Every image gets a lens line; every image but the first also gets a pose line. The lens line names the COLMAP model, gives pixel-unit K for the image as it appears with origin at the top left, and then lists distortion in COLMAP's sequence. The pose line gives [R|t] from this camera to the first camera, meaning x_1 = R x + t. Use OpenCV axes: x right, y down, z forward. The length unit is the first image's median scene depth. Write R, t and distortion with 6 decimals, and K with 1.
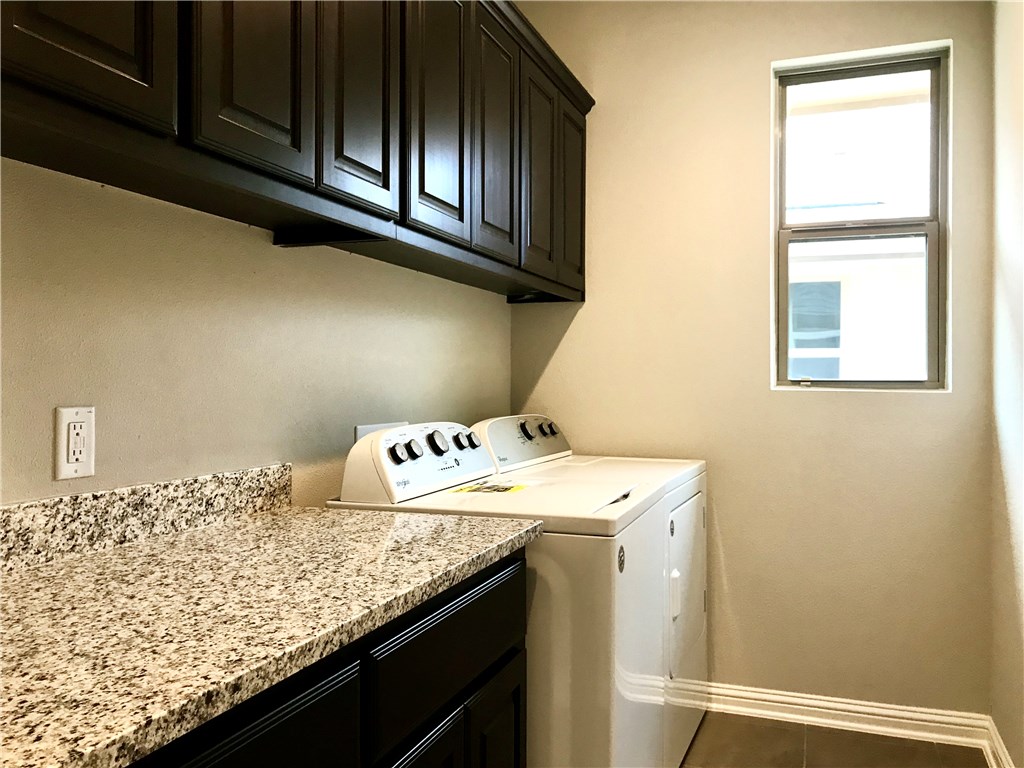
lens RADIAL K [[817.6, 0, 514.8], [0, 817.6, 383.5], [0, 0, 1]] dist [-0.001604, 0.003706]
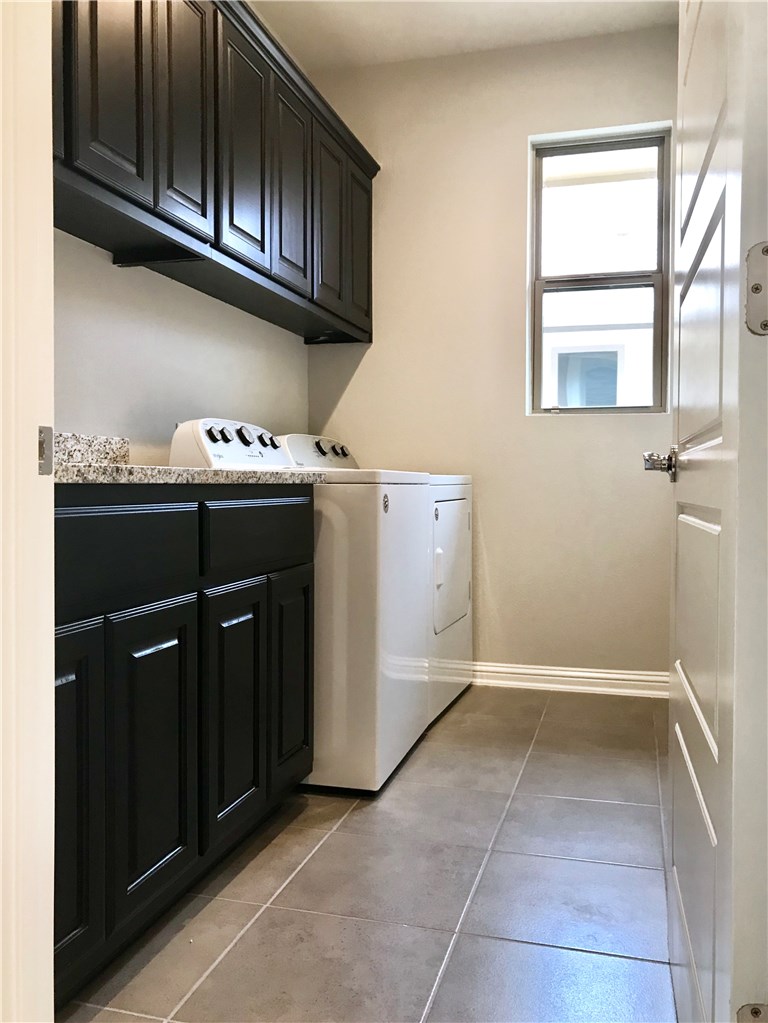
lens RADIAL K [[866.5, 0, 387.5], [0, 866.5, 519.3], [0, 0, 1]] dist [0.046682, -0.119952]
pose [[0.997277, -0.003297, 0.073666, 0.021070], [0.001181, 0.999586, 0.028749, 0.145182], [-0.073731, -0.028584, 0.996868, -0.297273]]
